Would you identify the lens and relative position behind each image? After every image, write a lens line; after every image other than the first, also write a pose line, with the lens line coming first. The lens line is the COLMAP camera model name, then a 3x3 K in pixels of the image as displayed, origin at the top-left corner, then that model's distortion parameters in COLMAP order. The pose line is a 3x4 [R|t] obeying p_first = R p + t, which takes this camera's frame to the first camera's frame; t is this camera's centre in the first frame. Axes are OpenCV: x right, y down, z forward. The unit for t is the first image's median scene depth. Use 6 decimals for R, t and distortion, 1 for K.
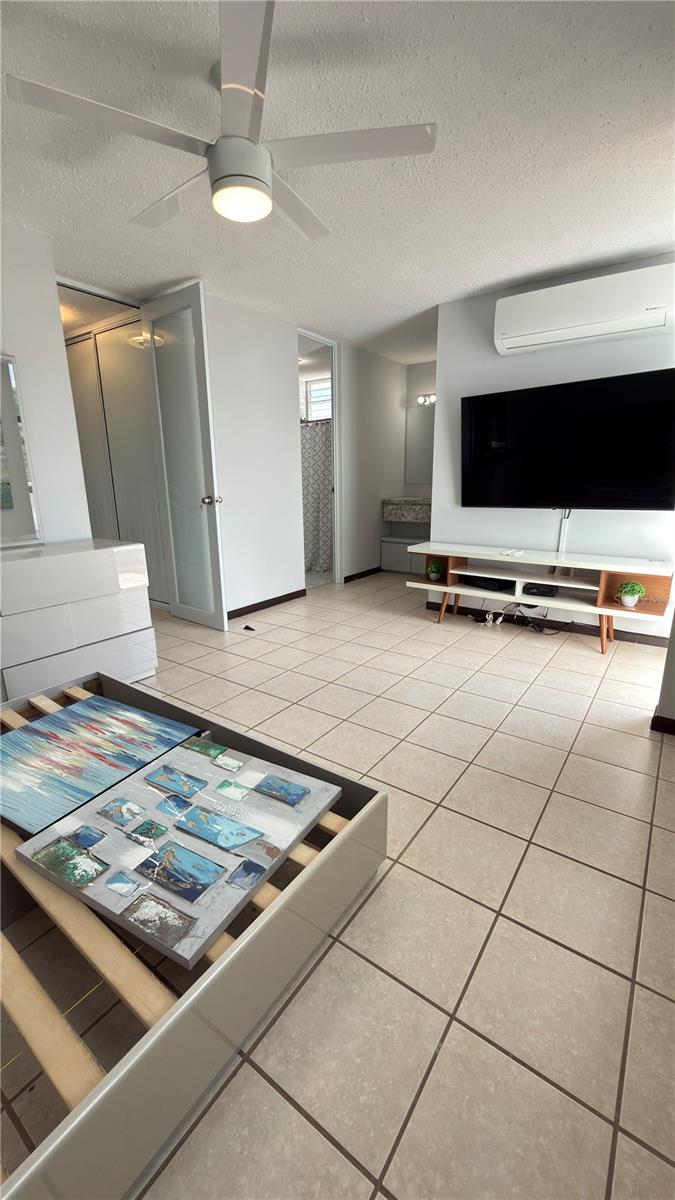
lens RADIAL K [[481.1, 0, 339.8], [0, 481.1, 602.0], [0, 0, 1]] dist [-0.000658, -0.000207]
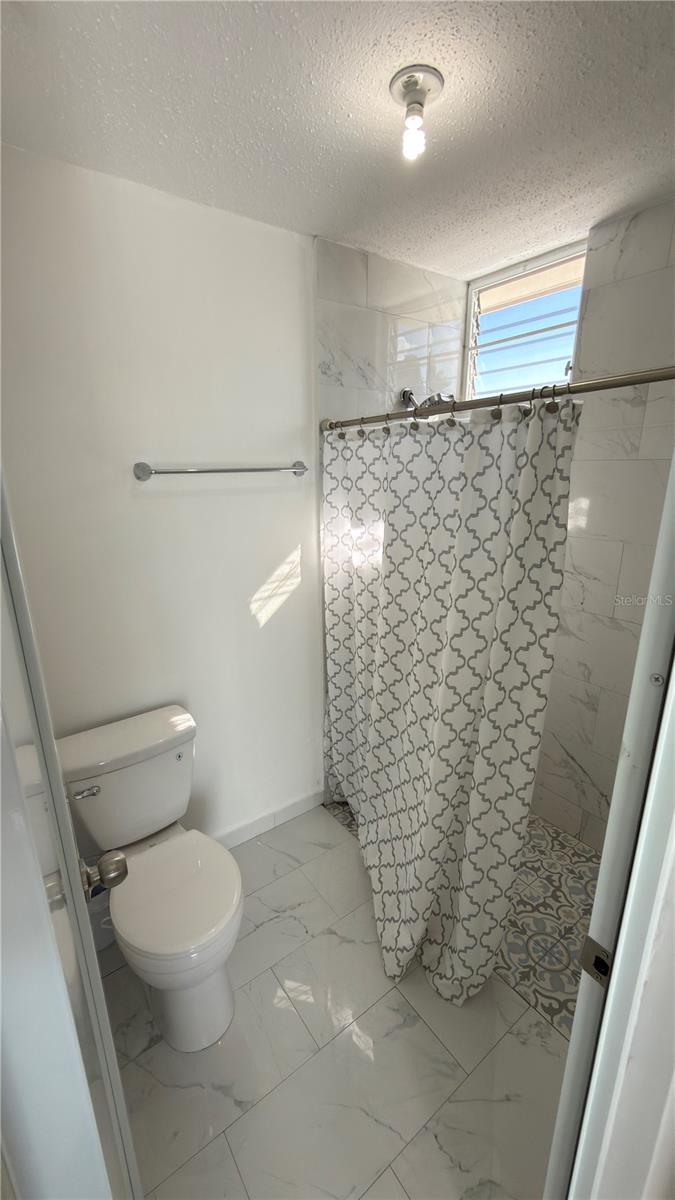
lens RADIAL K [[481.1, 0, 339.8], [0, 481.1, 602.0], [0, 0, 1]] dist [-0.000658, -0.000207]
pose [[0.951641, 0.087077, -0.294613, -0.042838], [-0.079655, 0.996131, 0.037124, -0.286440], [0.296706, -0.011862, 0.954895, 0.764585]]
